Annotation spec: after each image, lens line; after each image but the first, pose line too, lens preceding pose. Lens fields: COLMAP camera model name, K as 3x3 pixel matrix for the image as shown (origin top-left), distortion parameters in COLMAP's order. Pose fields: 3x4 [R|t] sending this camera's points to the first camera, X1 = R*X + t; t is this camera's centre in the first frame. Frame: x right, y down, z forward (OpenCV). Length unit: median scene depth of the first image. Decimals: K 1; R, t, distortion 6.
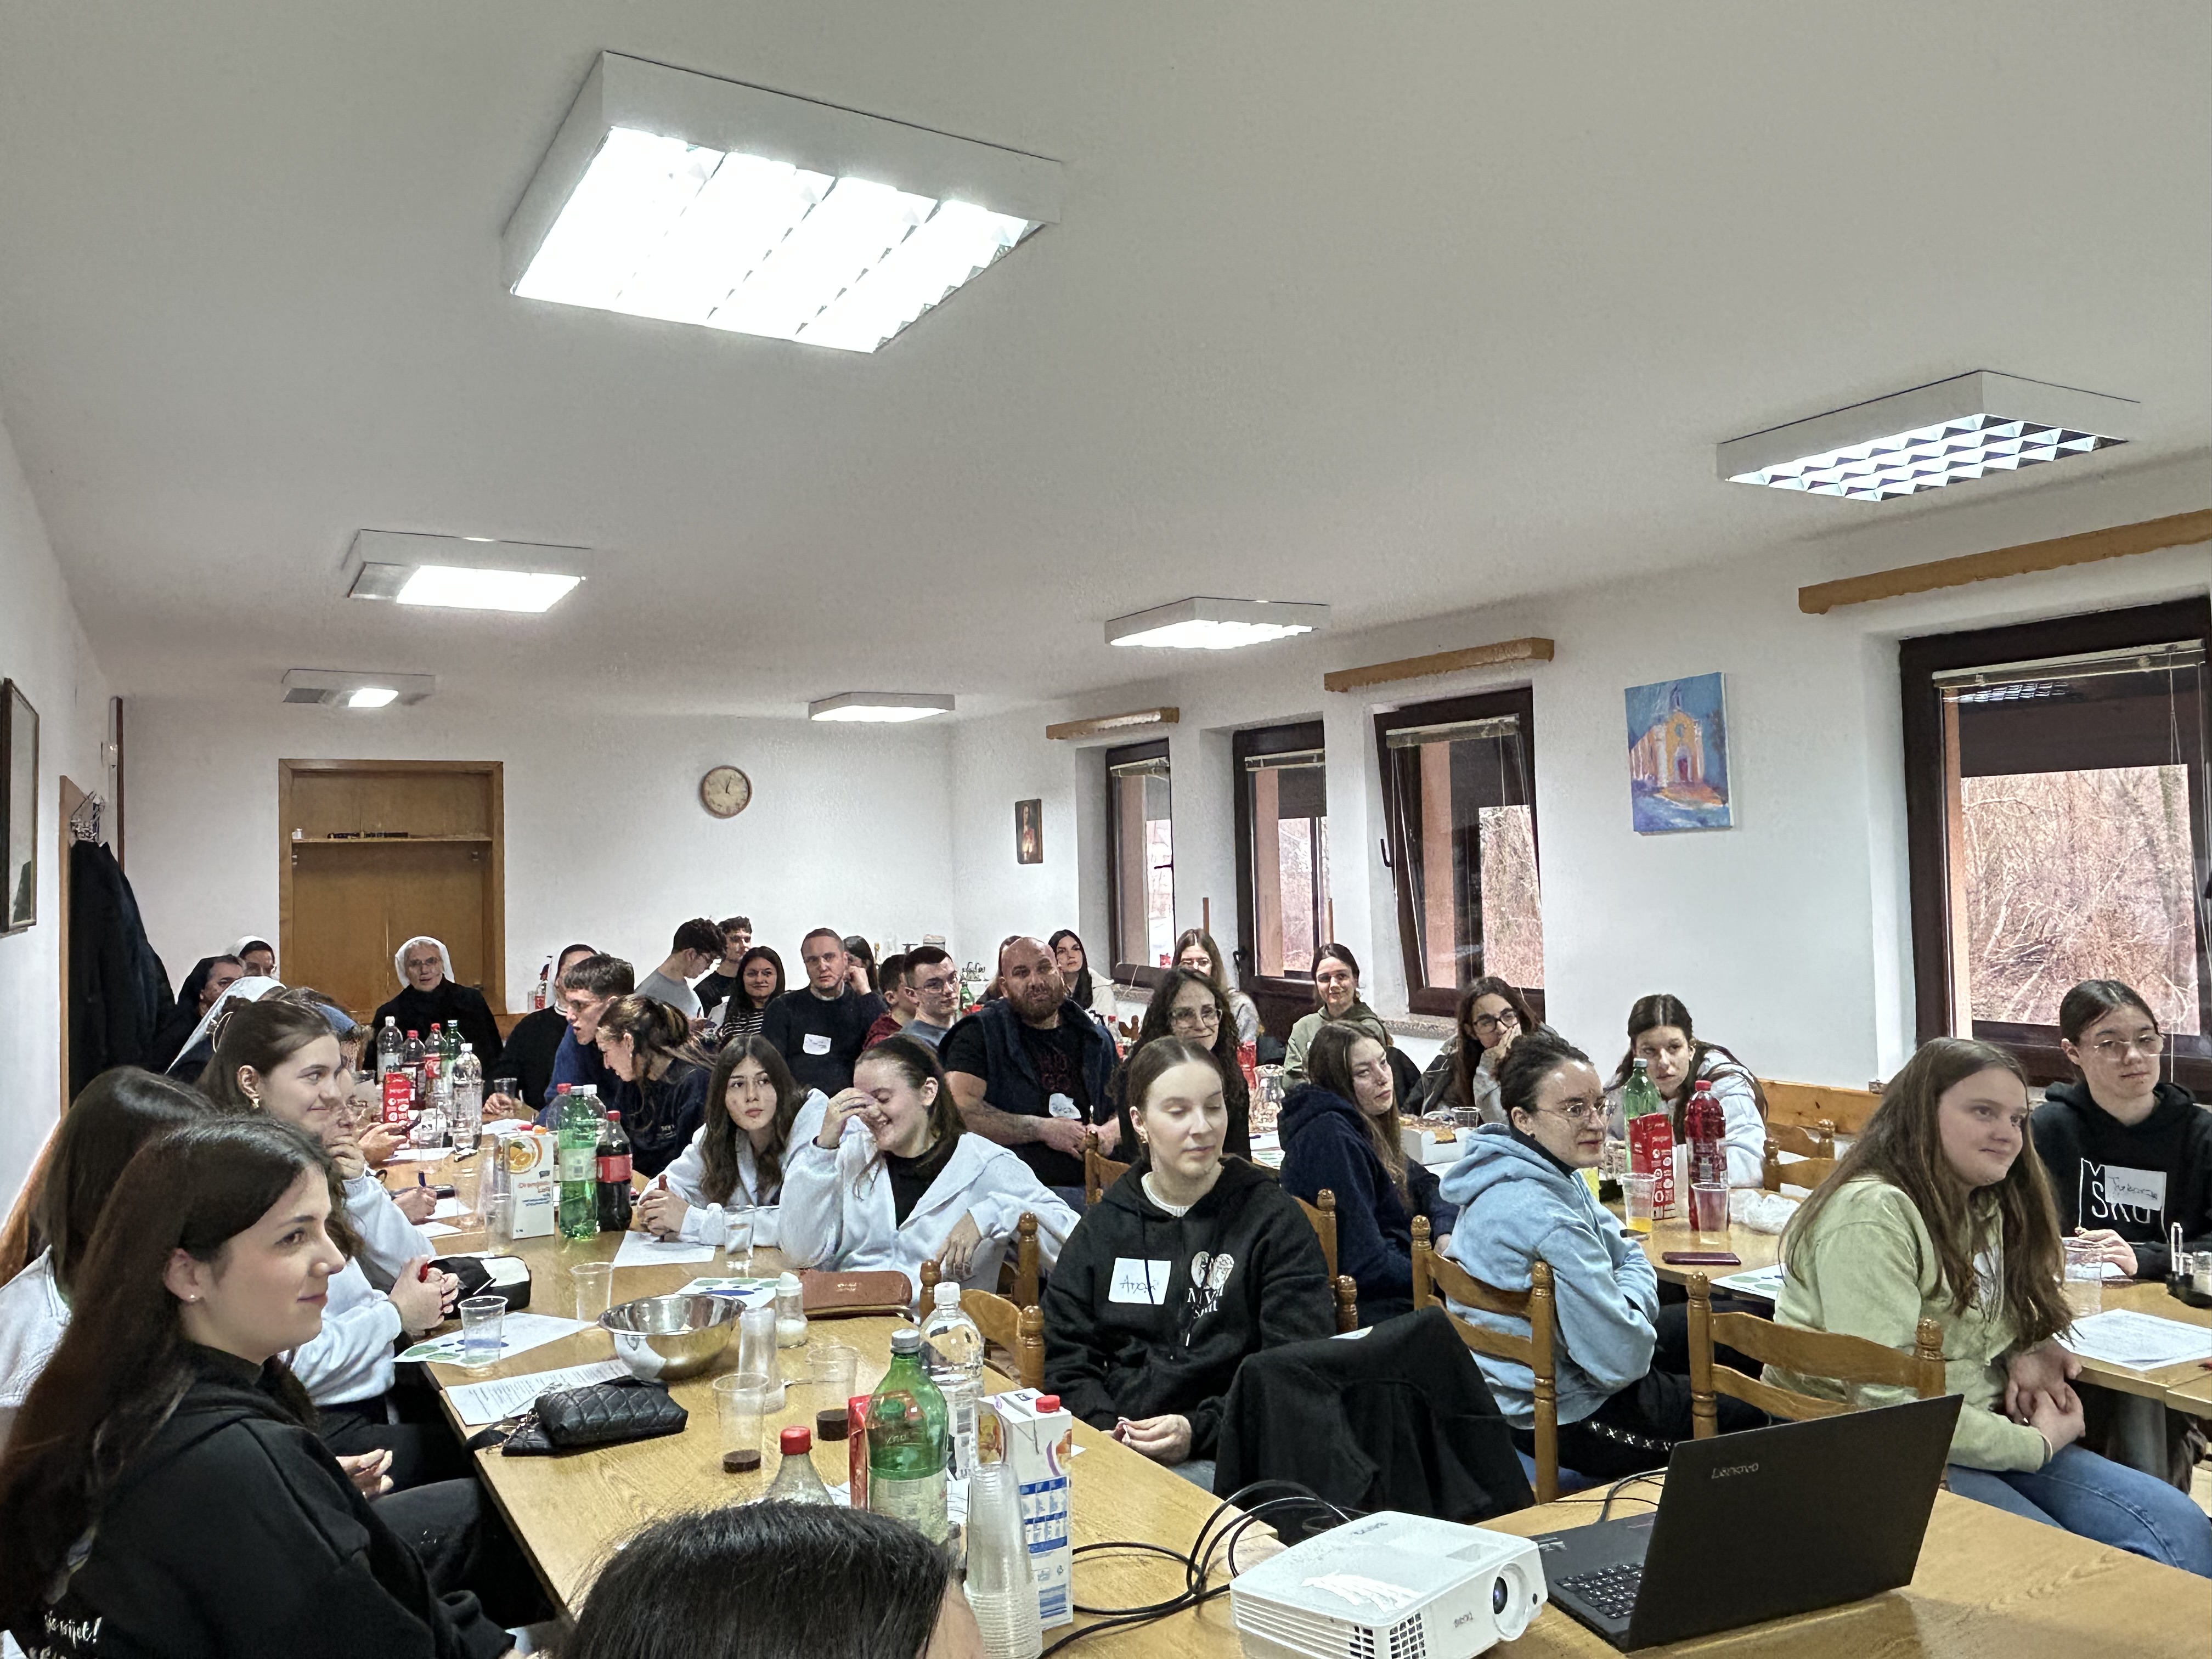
lens RADIAL K [[1616.4, 0, 1102.2], [0, 1616.4, 822.5], [0, 0, 1]] dist [0.041464, 0.000763]
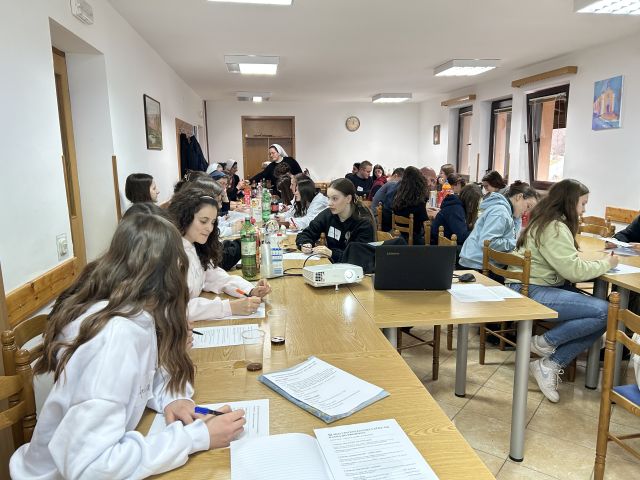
lens RADIAL K [[491.5, 0, 320.0], [0, 491.5, 241.7], [0, 0, 1]] dist [0.044854, -0.011575]
pose [[0.925251, 0.079379, -0.370959, 0.174947], [-0.001303, 0.978522, 0.206138, 0.015794], [0.379354, -0.190245, 0.905482, -0.094247]]
